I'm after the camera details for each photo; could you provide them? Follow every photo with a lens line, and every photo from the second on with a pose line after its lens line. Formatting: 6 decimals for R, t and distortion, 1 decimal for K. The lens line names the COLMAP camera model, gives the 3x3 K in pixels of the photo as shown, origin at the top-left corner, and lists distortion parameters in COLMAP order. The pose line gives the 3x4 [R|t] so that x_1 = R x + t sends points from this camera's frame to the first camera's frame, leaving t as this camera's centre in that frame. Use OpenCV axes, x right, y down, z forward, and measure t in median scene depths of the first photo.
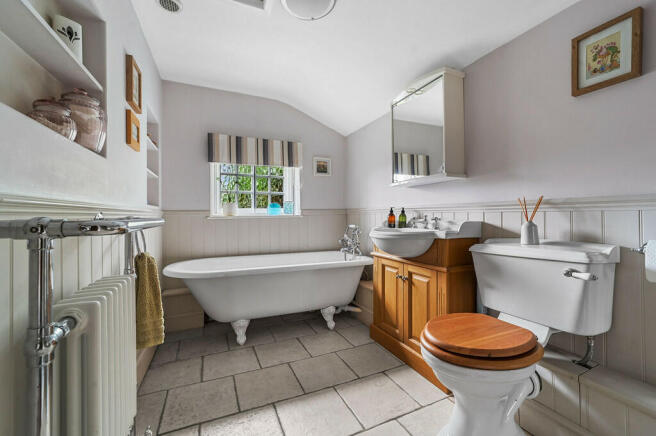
lens RADIAL K [[263.0, 0, 326.7], [0, 263.0, 216.9], [0, 0, 1]] dist [-0.001412, 0.000994]
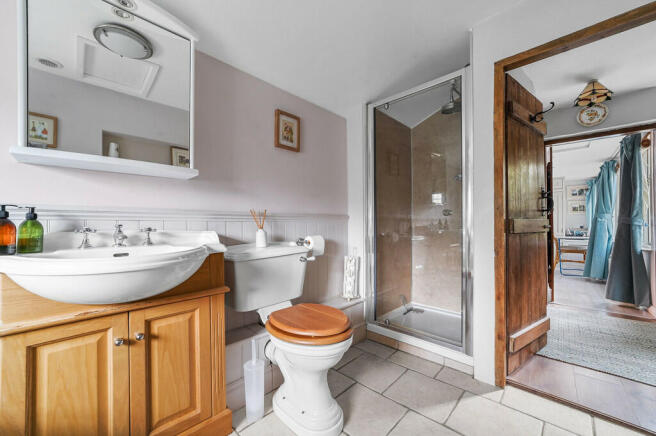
lens RADIAL K [[263.0, 0, 327.5], [0, 263.0, 221.6], [0, 0, 1]] dist [-0.001412, 0.000994]
pose [[-0.375422, 0.013011, 0.926763, -0.389726], [0.007280, 0.999912, -0.011089, -0.001900], [-0.926826, 0.002584, -0.375483, 0.876406]]
